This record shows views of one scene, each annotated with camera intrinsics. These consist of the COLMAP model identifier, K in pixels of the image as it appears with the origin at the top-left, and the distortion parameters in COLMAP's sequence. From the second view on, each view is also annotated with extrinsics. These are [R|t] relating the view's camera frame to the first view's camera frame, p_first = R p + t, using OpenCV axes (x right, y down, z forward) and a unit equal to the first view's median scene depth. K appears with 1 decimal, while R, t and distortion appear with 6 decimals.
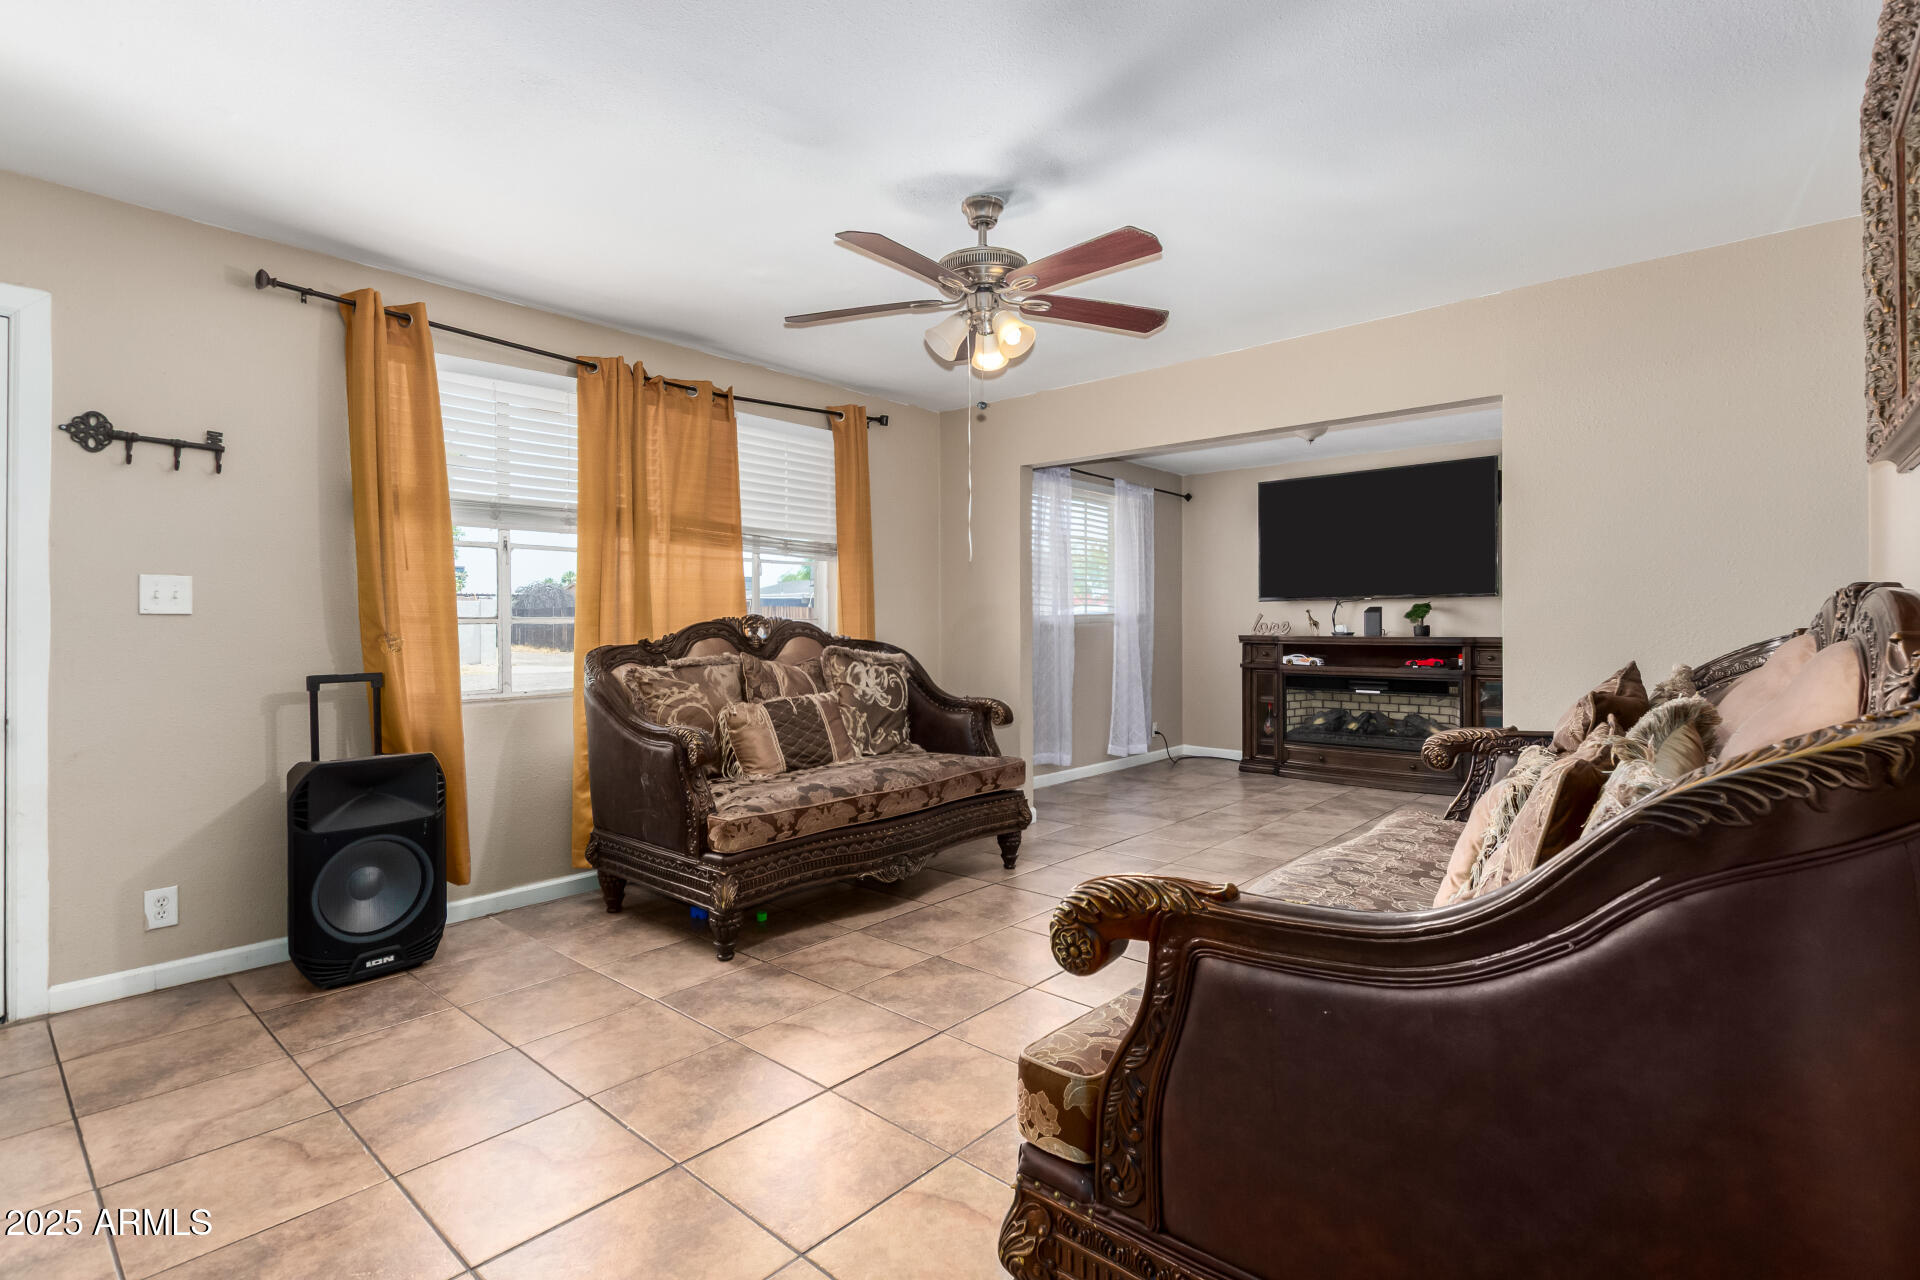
lens RADIAL K [[904.7, 0, 960.0], [0, 904.7, 640.0], [0, 0, 1]] dist [0.005860, 0.000334]
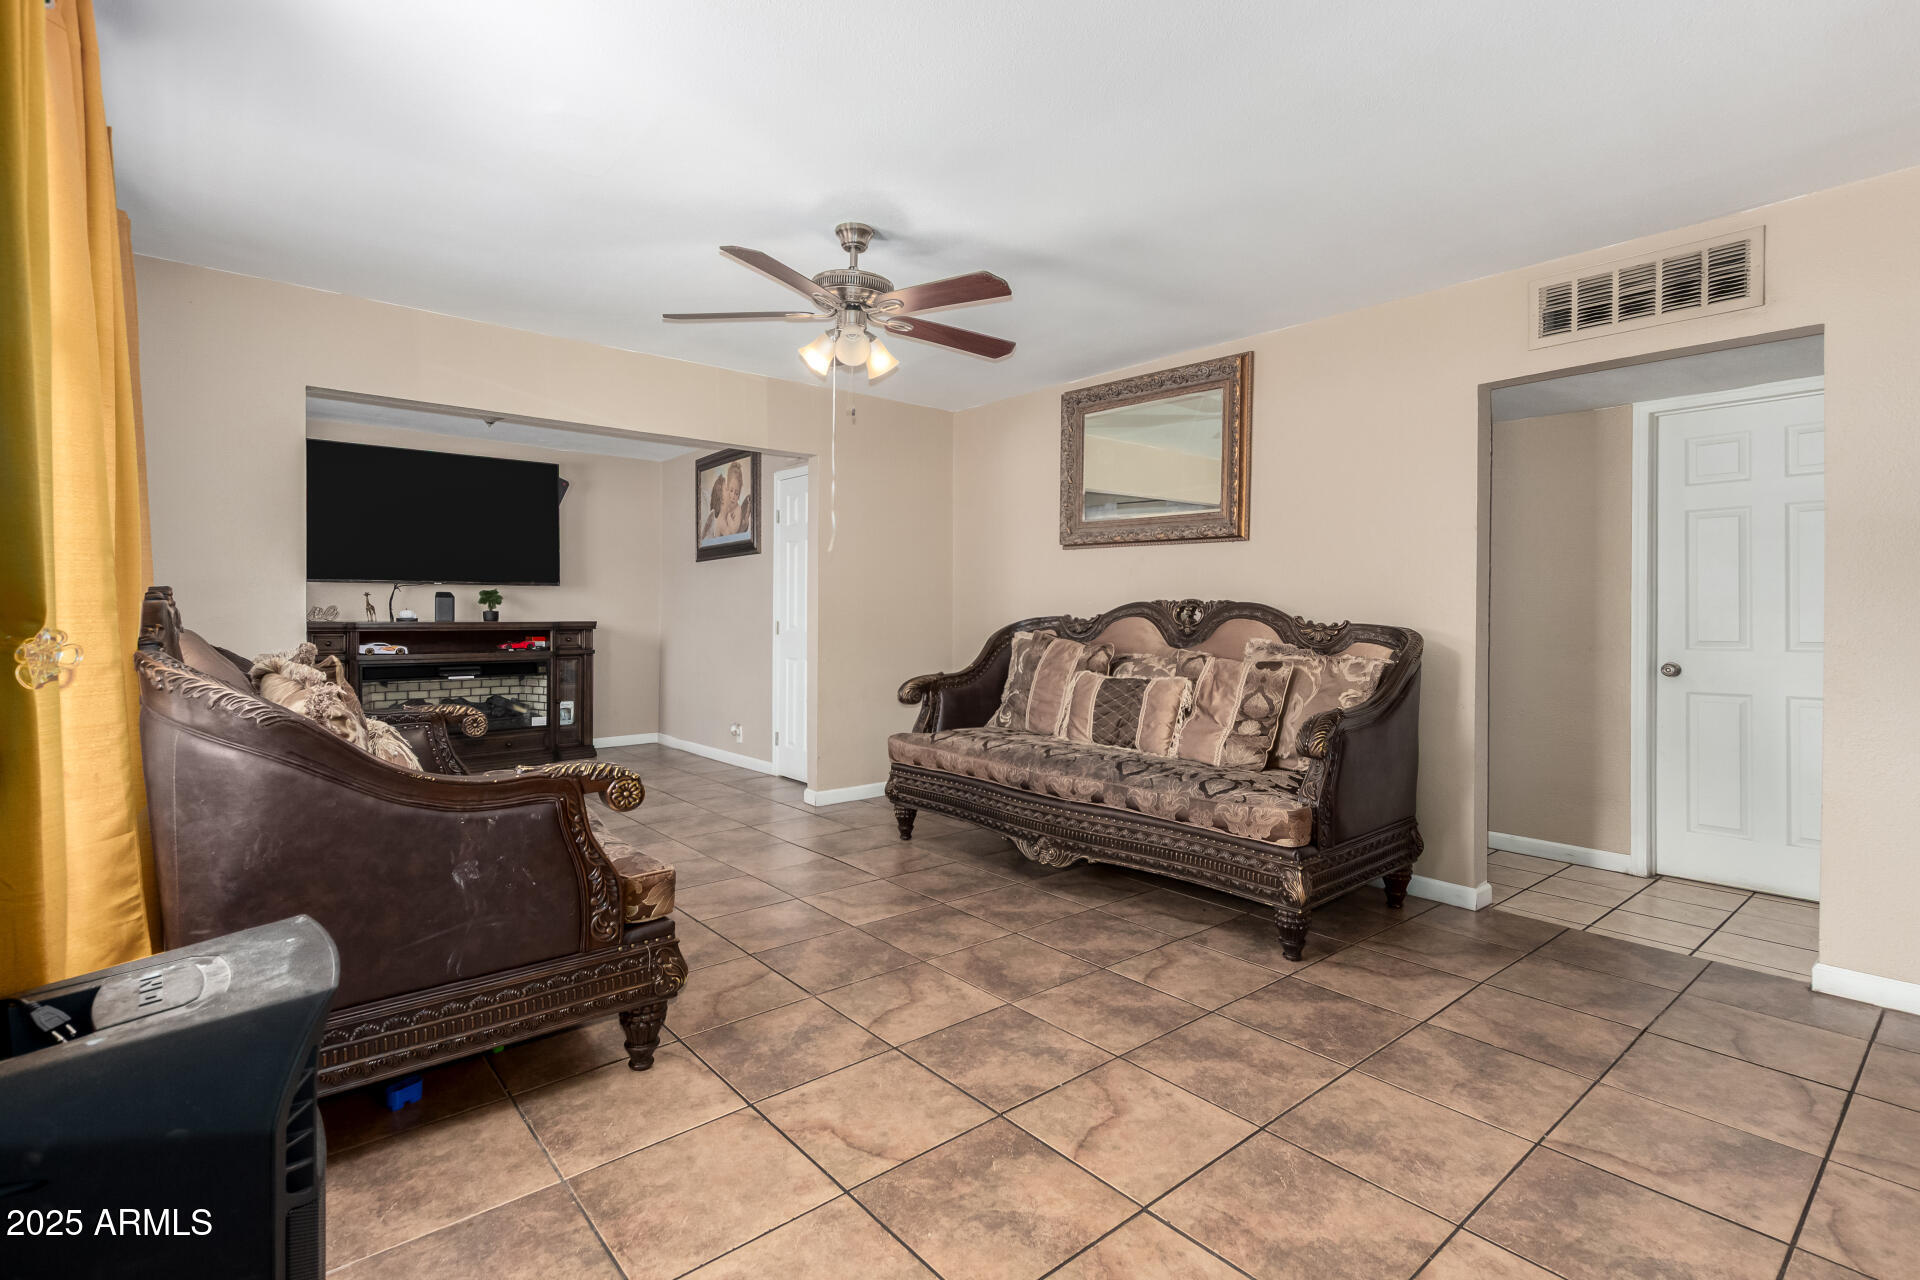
lens RADIAL K [[901.0, 0, 974.8], [0, 901.0, 624.2], [0, 0, 1]] dist [0.004809, 0.000429]
pose [[0.130284, -0.009136, 0.991435, -0.449724], [0.011266, 0.999907, 0.007733, -0.002596], [-0.991413, 0.010162, 0.130374, 0.304172]]
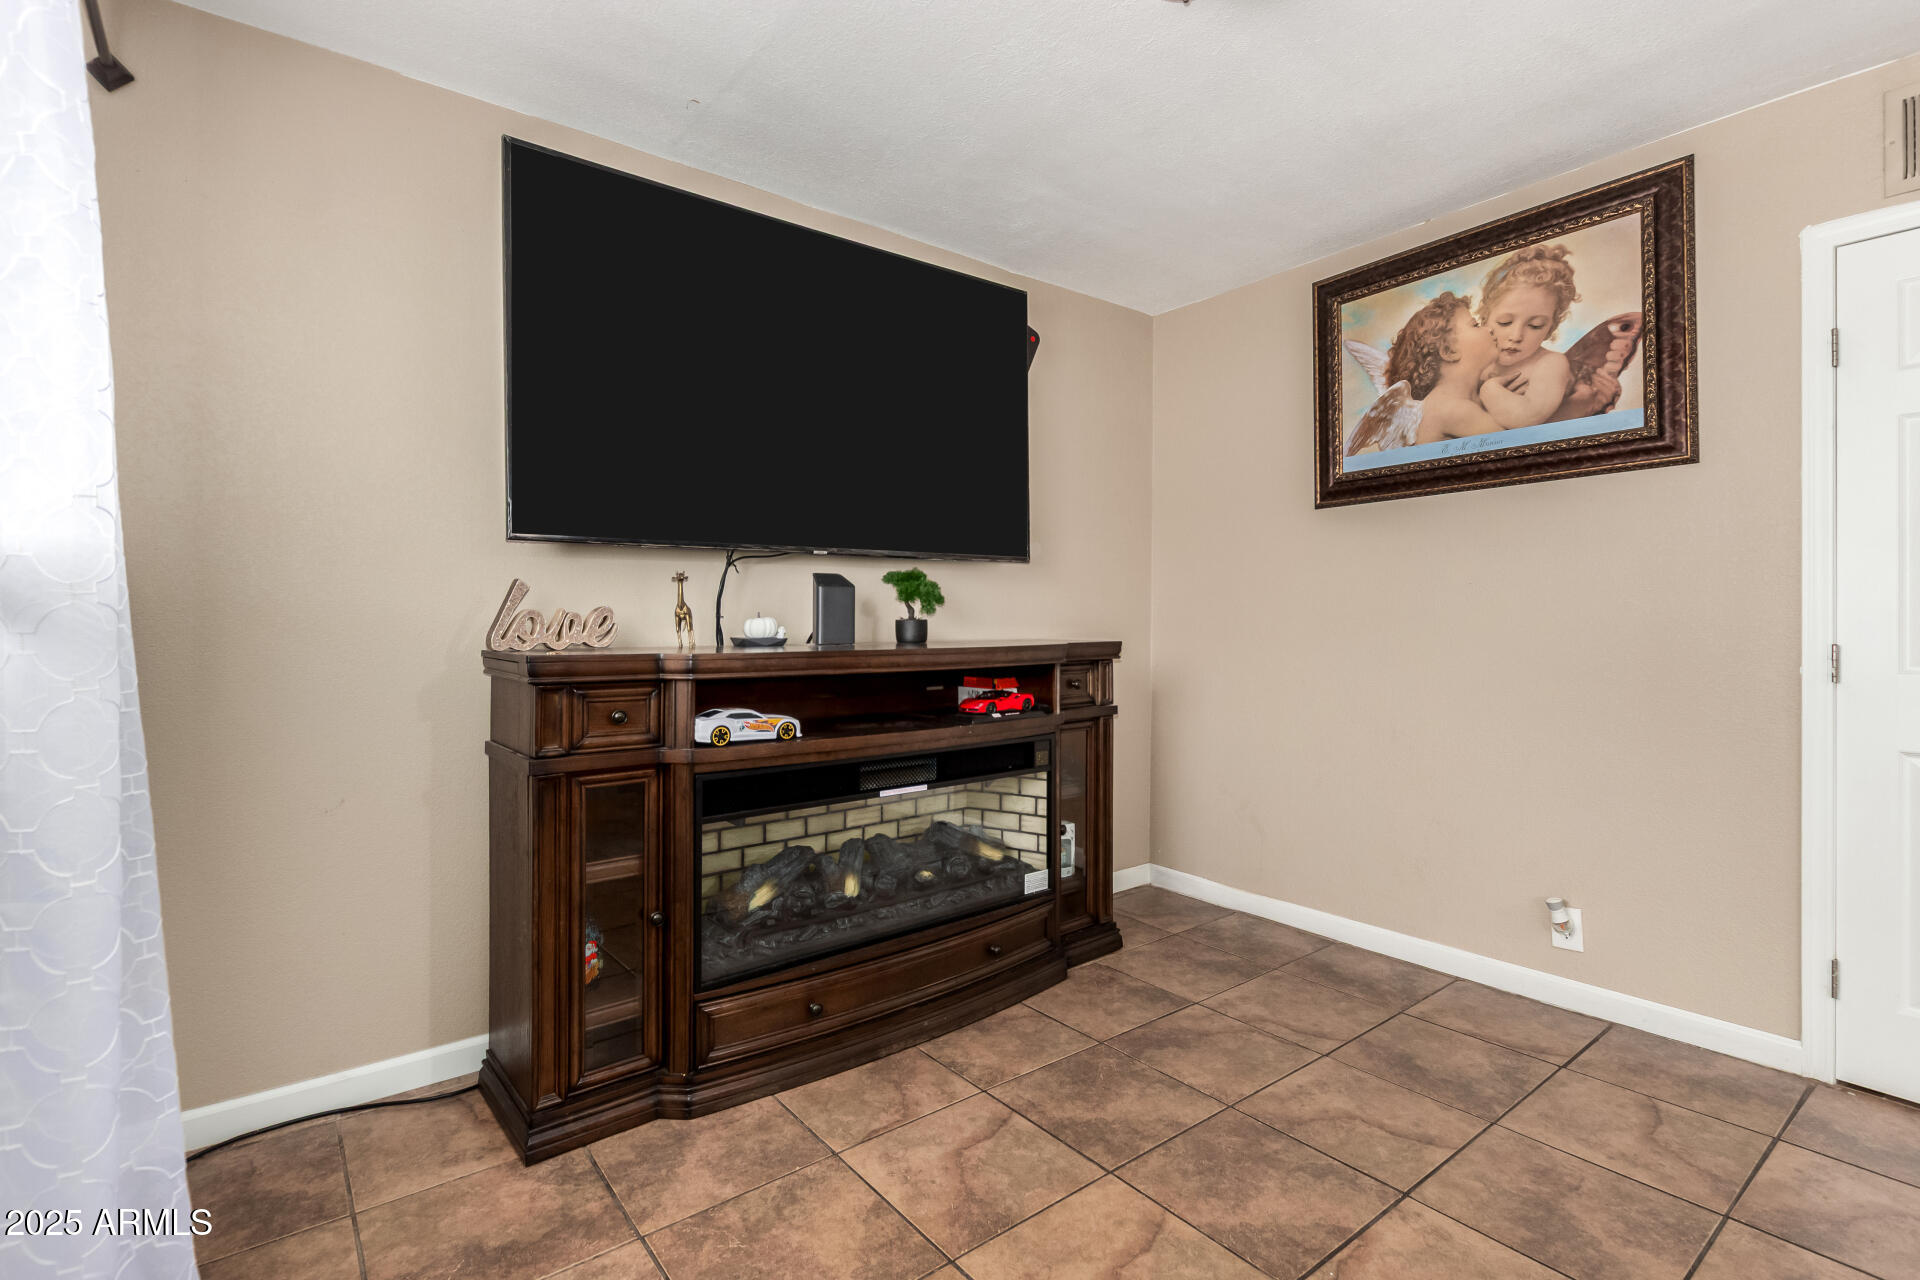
lens RADIAL K [[901.0, 0, 974.8], [0, 901.0, 624.2], [0, 0, 1]] dist [0.004809, 0.000429]
pose [[0.170954, -0.002617, 0.985275, 0.073592], [0.017059, 0.999854, -0.000304, -0.013116], [-0.985131, 0.016860, 0.170974, 0.884030]]
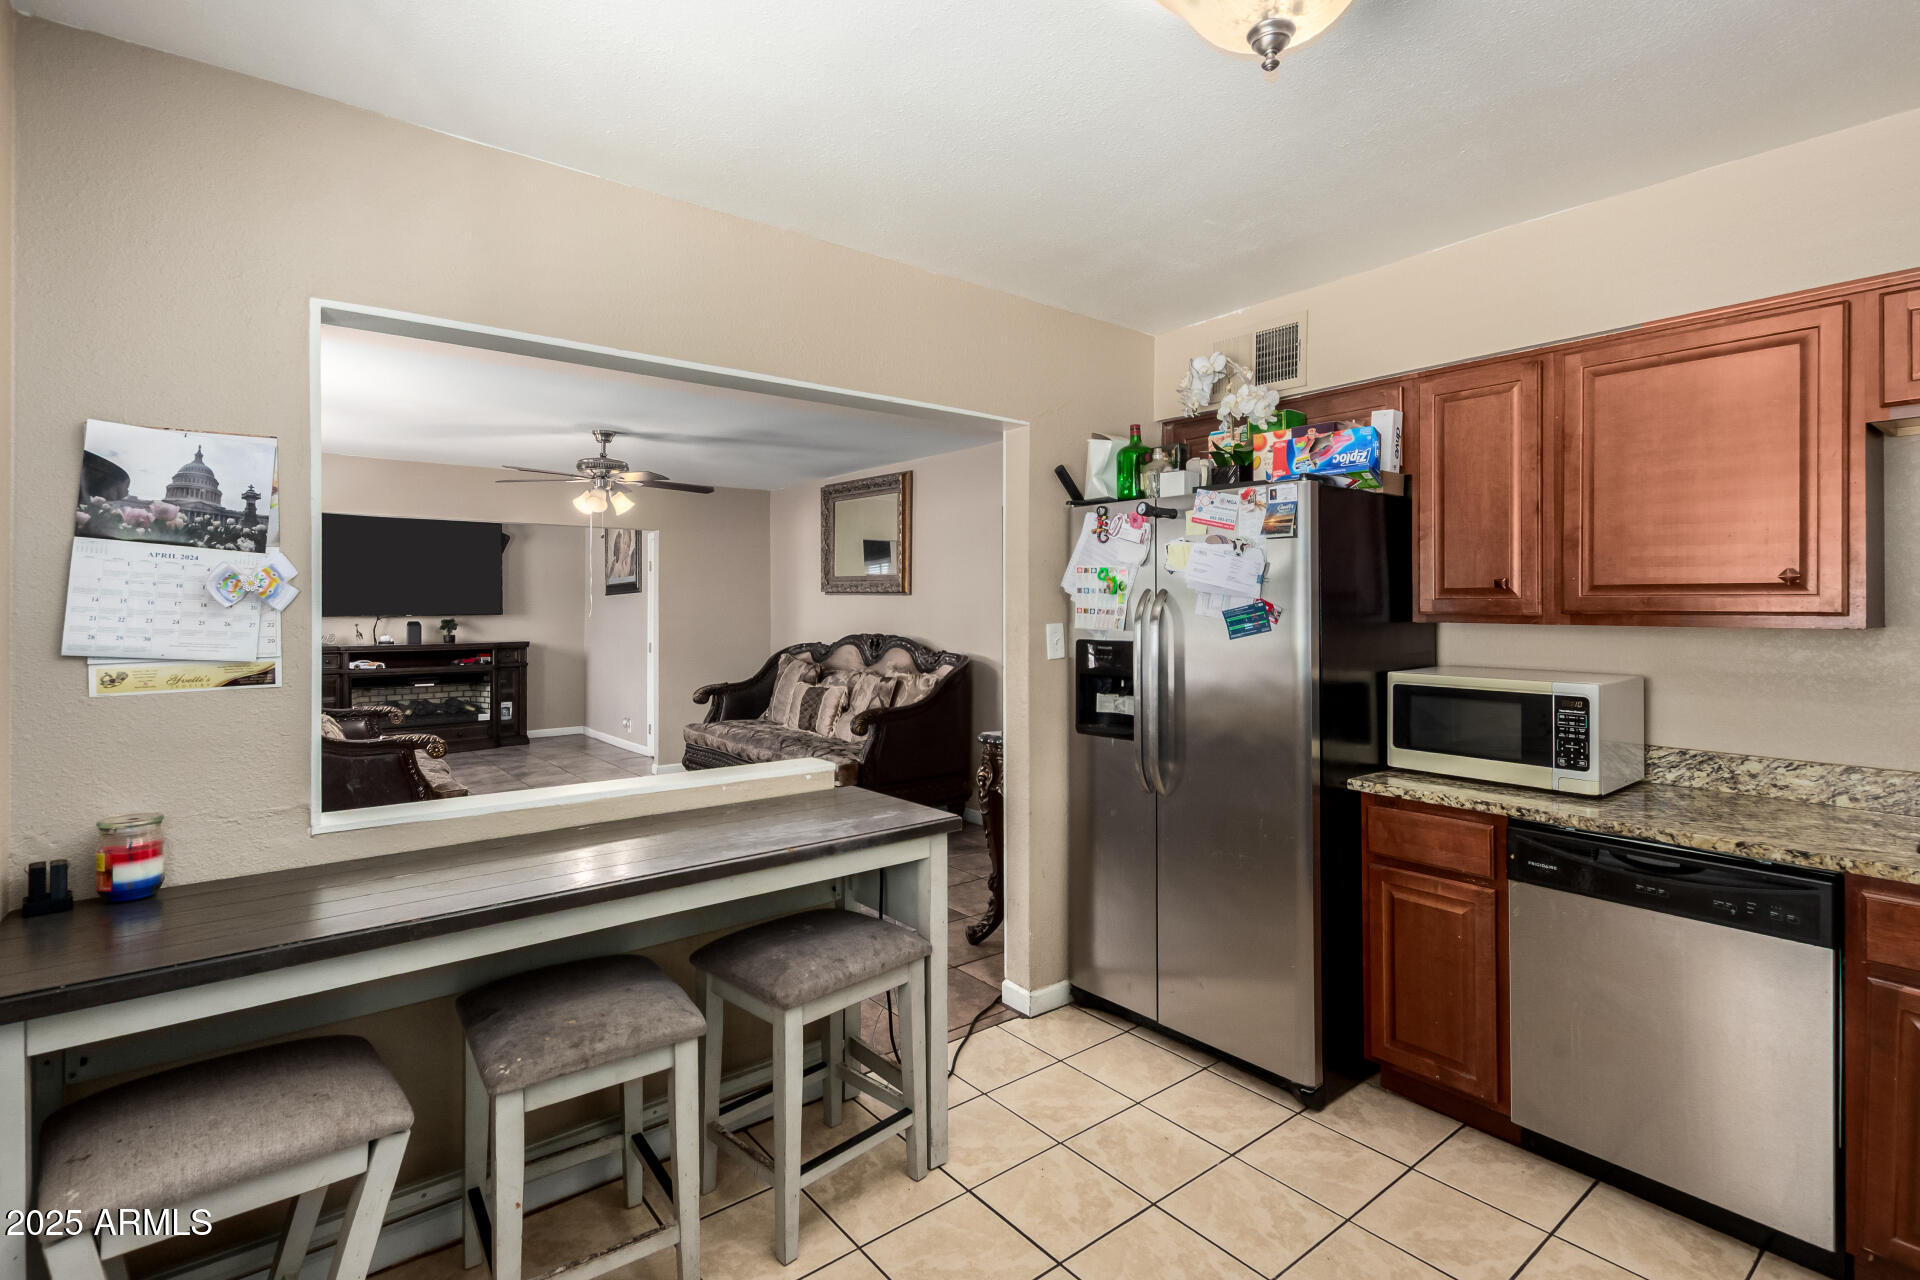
lens RADIAL K [[939.2, 0, 990.4], [0, 939.2, 609.3], [0, 0, 1]] dist [0.004416, 0.000259]
pose [[0.168528, -0.001494, 0.985696, -0.783361], [0.018247, 0.999832, -0.001605, -0.038038], [-0.985528, 0.018257, 0.168527, -0.076811]]
